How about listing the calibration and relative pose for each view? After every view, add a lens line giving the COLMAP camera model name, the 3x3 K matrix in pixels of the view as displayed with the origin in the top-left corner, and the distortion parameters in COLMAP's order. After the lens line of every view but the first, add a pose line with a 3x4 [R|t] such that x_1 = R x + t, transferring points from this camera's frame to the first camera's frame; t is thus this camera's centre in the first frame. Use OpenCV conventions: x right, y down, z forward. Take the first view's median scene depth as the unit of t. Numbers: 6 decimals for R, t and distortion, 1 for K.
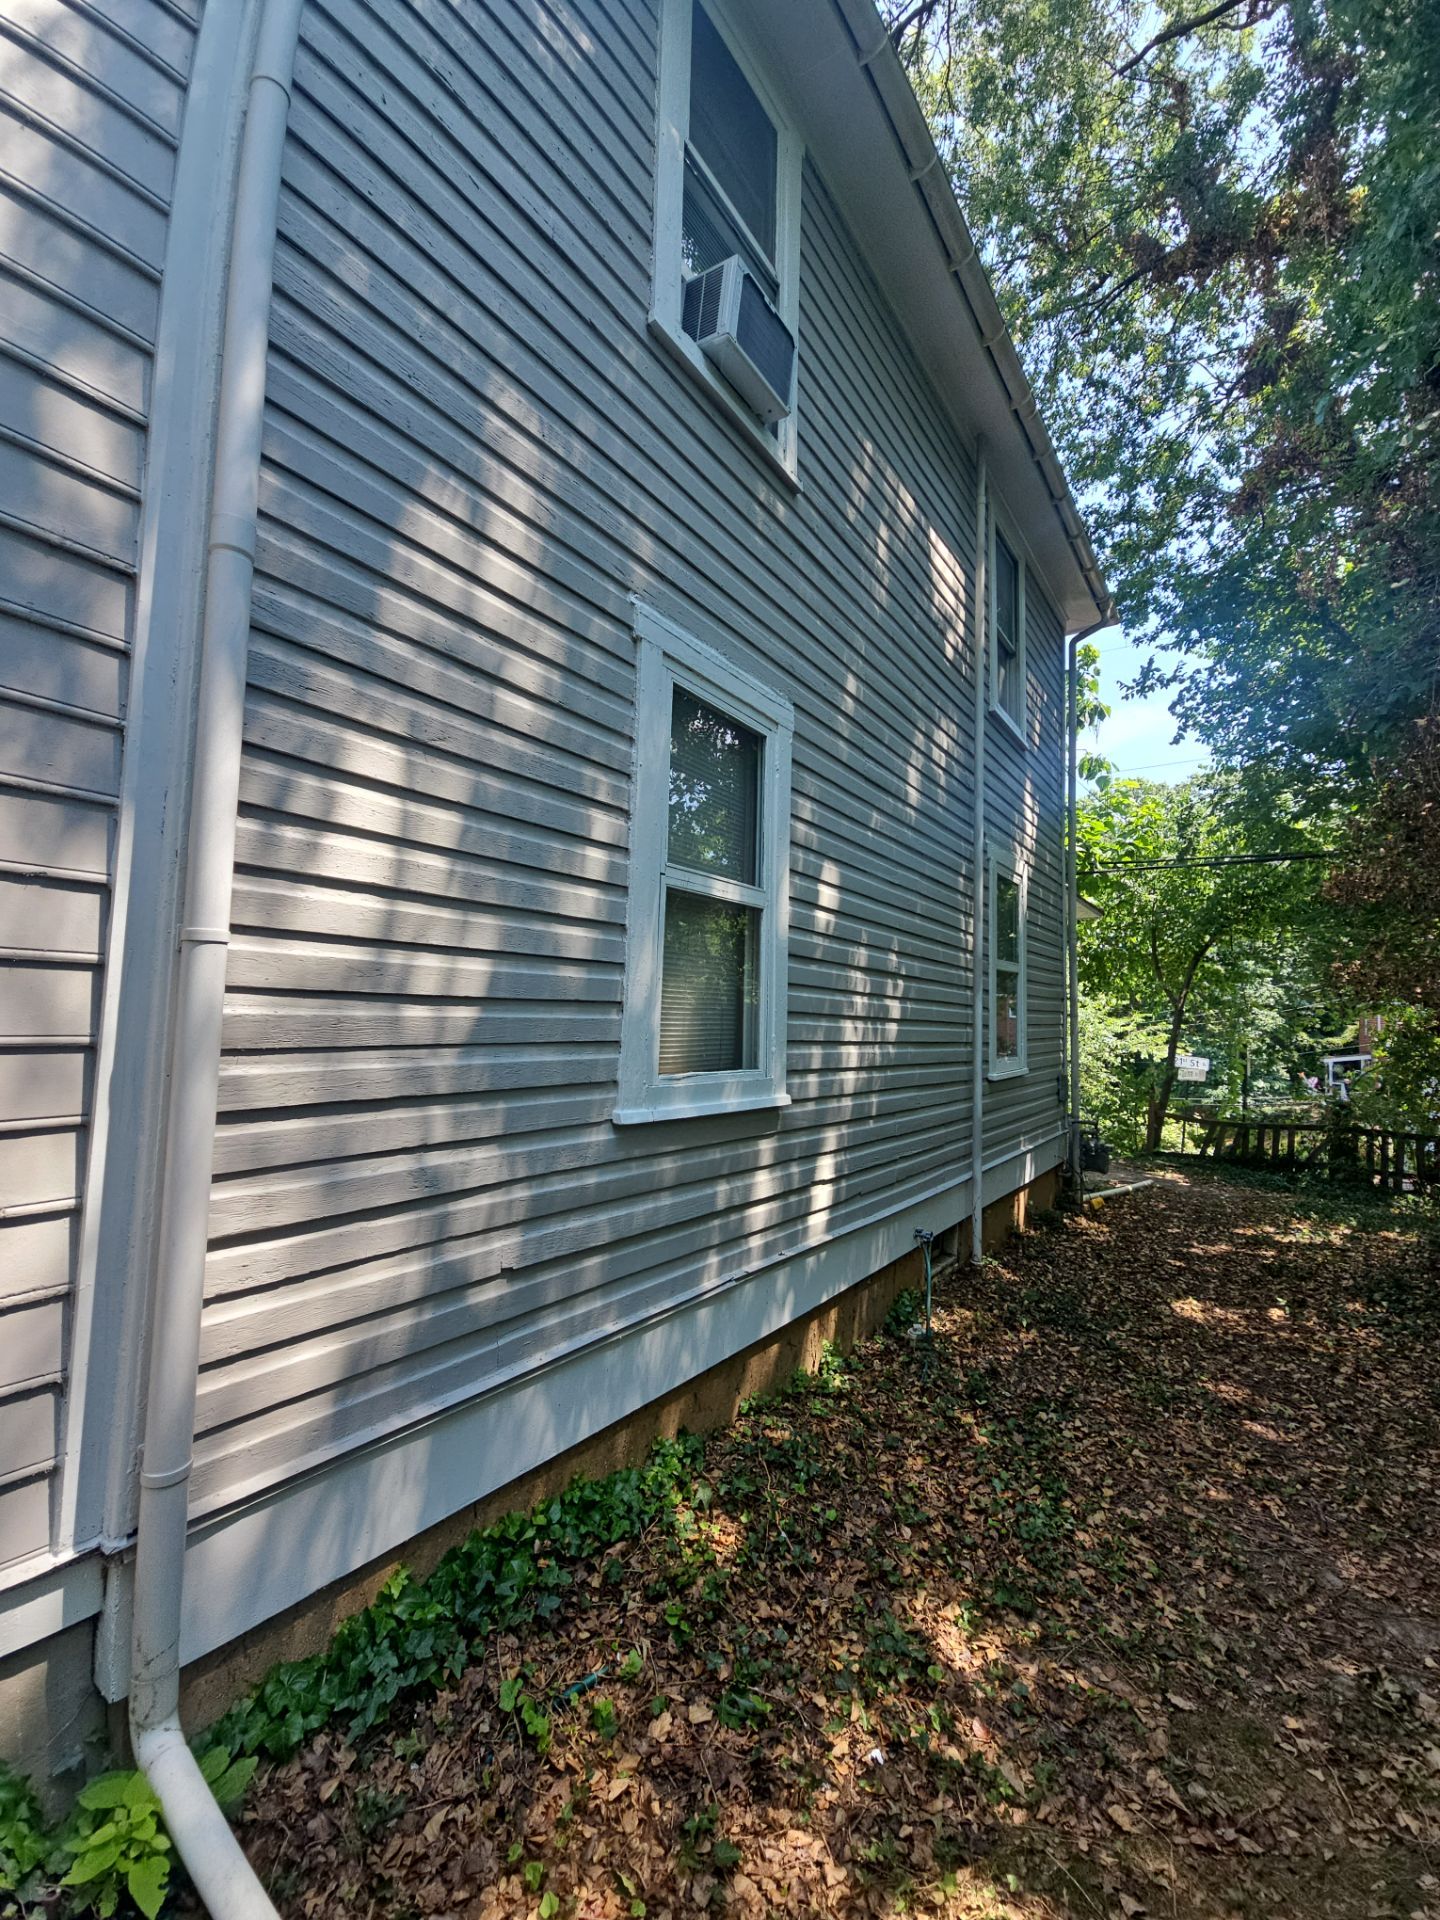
lens RADIAL K [[790.4, 0, 713.6], [0, 790.4, 961.6], [0, 0, 1]] dist [-0.002802, -0.000117]
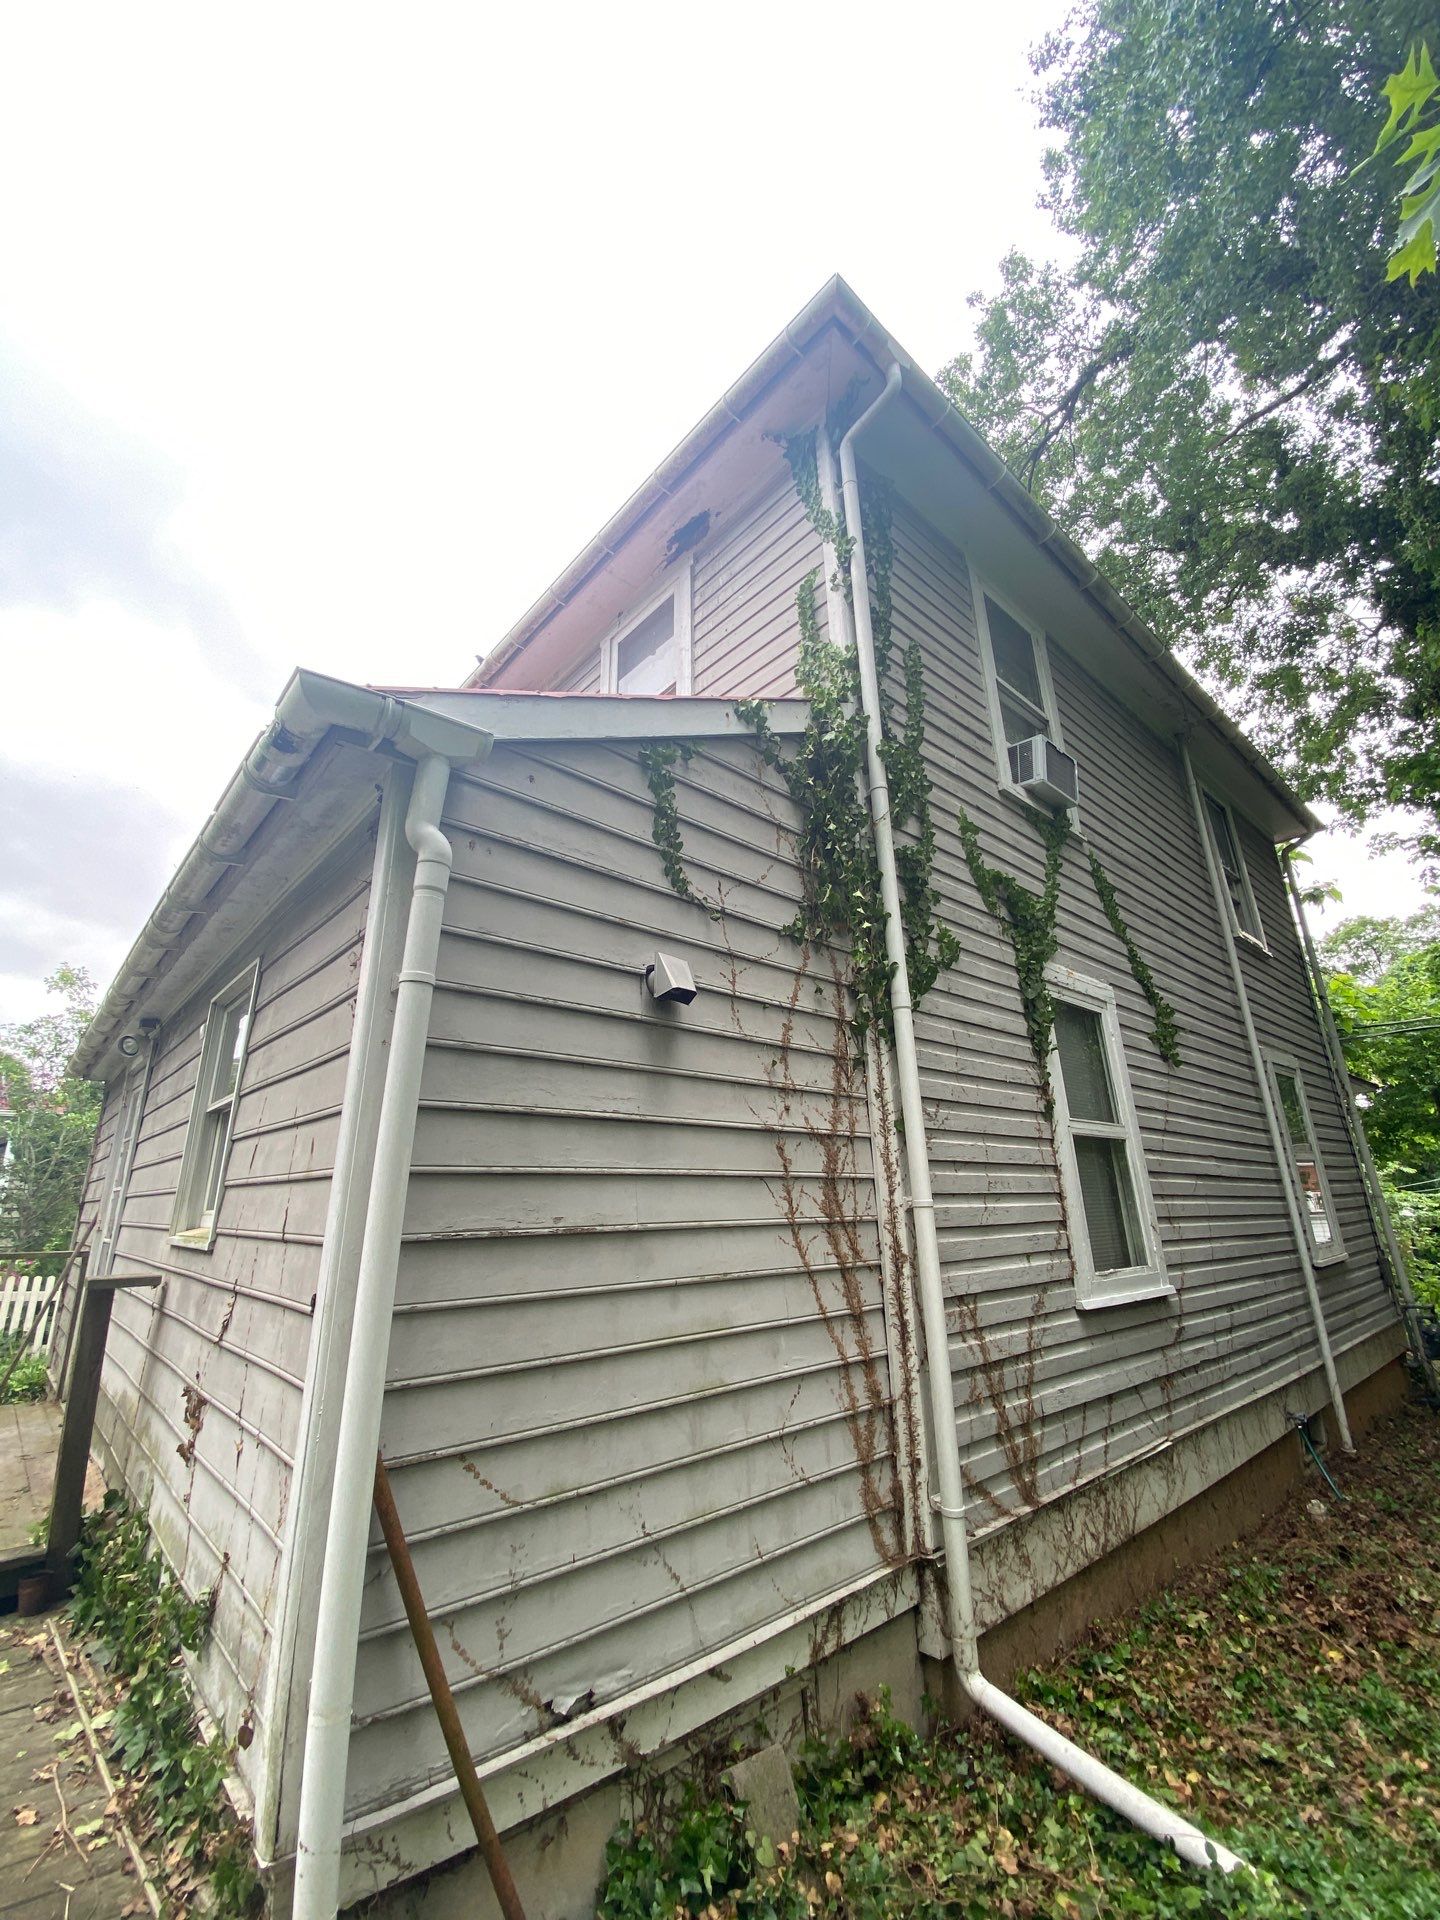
lens RADIAL K [[790.4, 0, 713.6], [0, 790.4, 961.6], [0, 0, 1]] dist [-0.002802, -0.000117]
pose [[0.970879, -0.124928, -0.204420, -0.323937], [0.072212, 0.966191, -0.247506, -0.082704], [0.228430, 0.225537, 0.947076, -0.545002]]
